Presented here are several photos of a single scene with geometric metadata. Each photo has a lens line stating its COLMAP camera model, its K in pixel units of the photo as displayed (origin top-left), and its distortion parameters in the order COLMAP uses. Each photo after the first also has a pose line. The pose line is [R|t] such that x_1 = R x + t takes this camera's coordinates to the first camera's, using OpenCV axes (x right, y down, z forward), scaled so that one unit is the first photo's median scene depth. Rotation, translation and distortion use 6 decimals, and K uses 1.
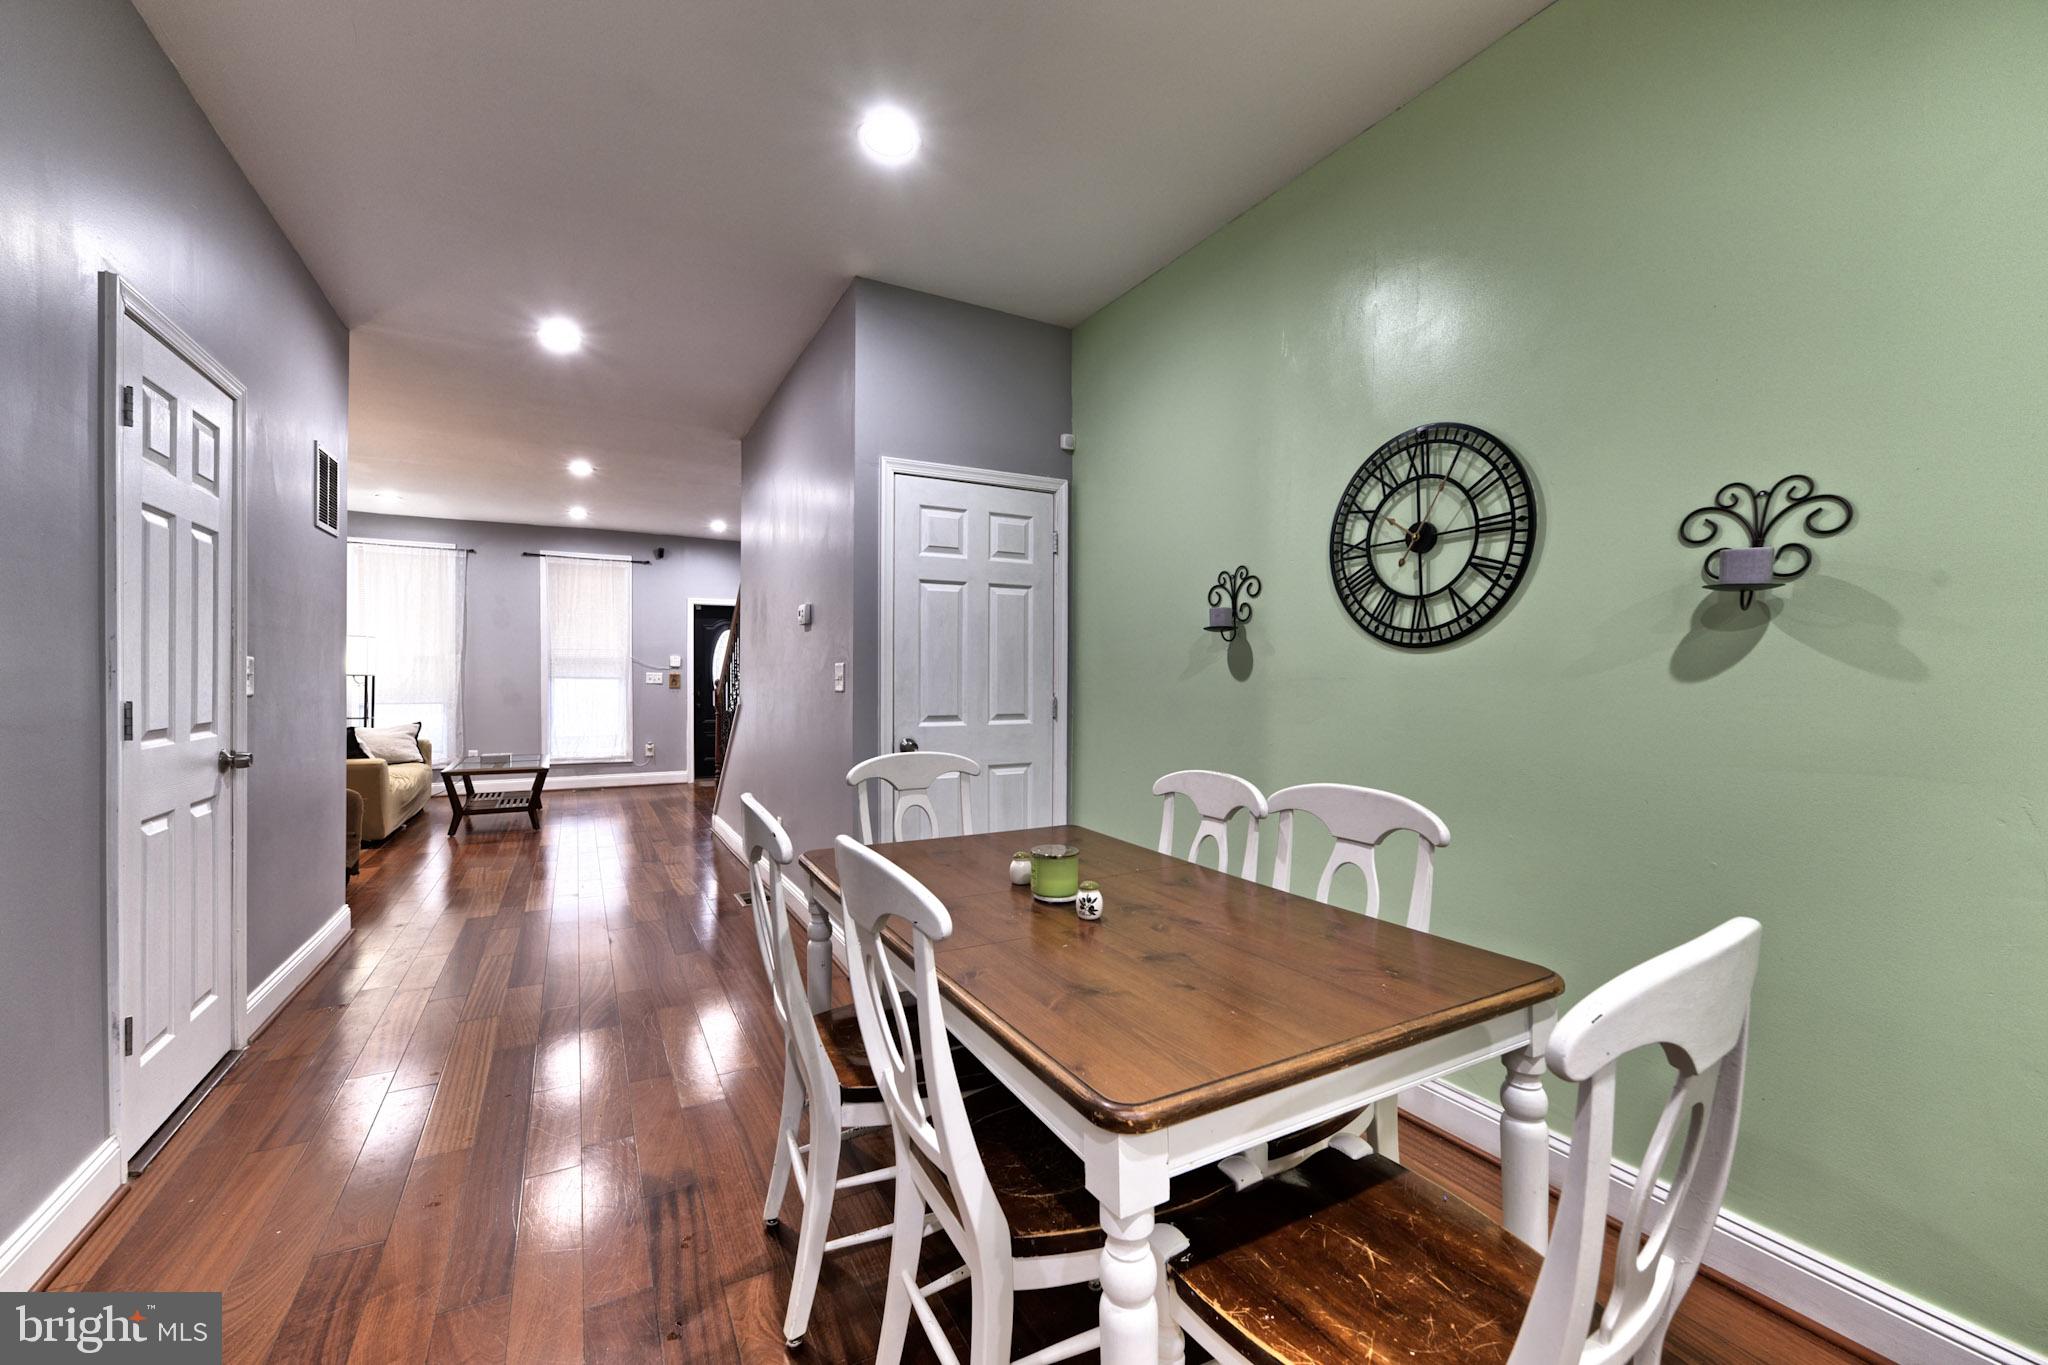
lens RADIAL K [[815.8, 0, 1024.0], [0, 815.8, 682.5], [0, 0, 1]] dist [-0.000495, -0.000021]
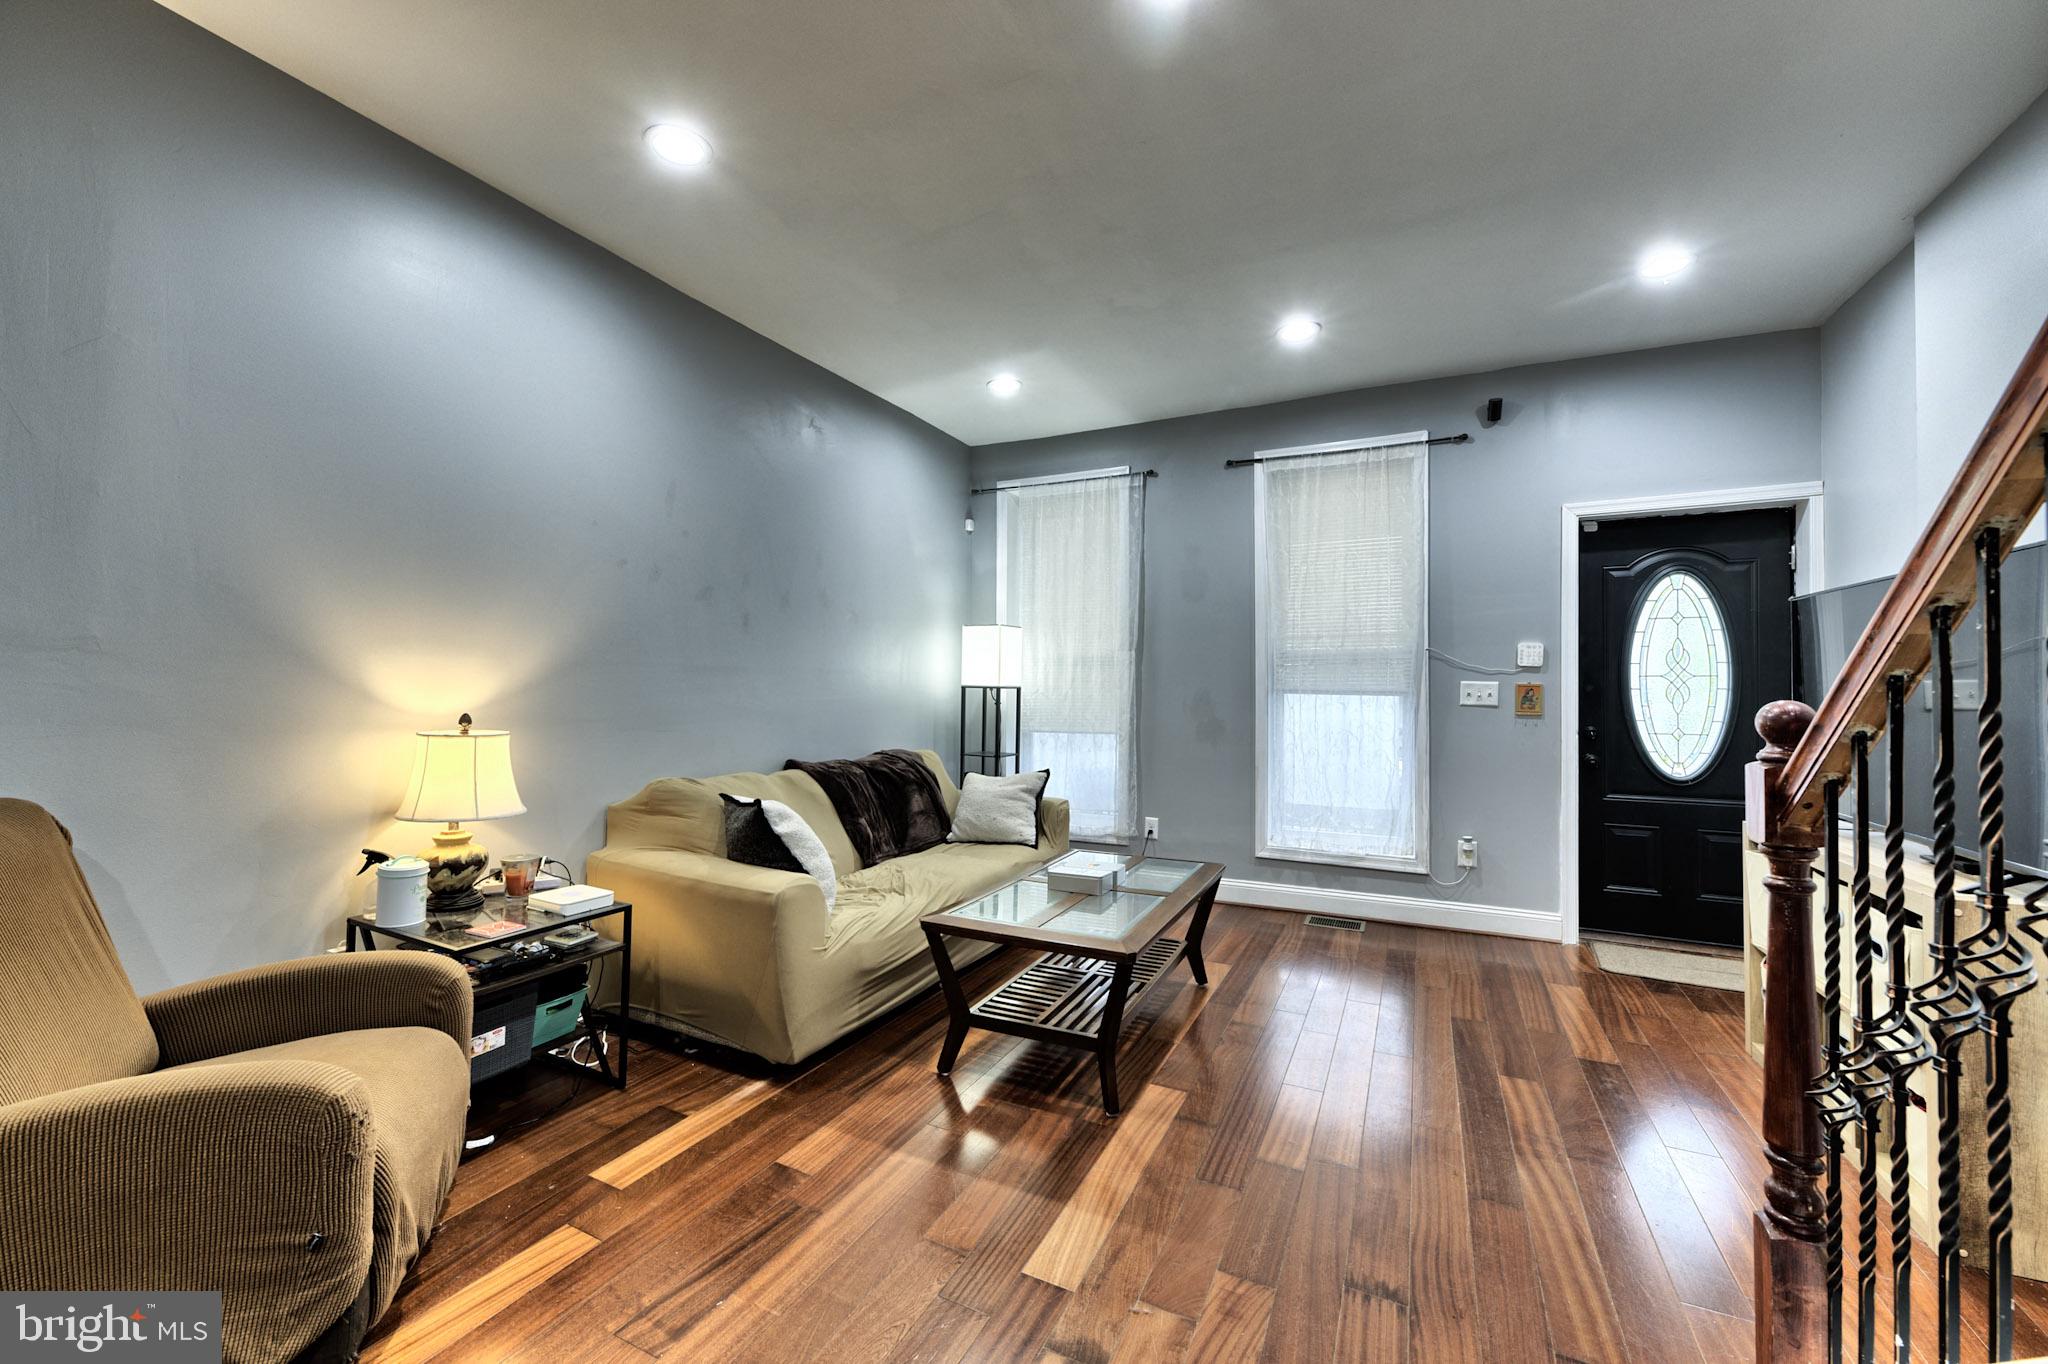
lens RADIAL K [[815.8, 0, 1024.0], [0, 815.8, 682.0], [0, 0, 1]] dist [-0.000495, -0.000021]
pose [[0.574375, -0.005437, -0.818574, -0.241174], [-0.009800, 0.999861, -0.013518, -0.003804], [0.818534, 0.015786, 0.574241, 0.563188]]
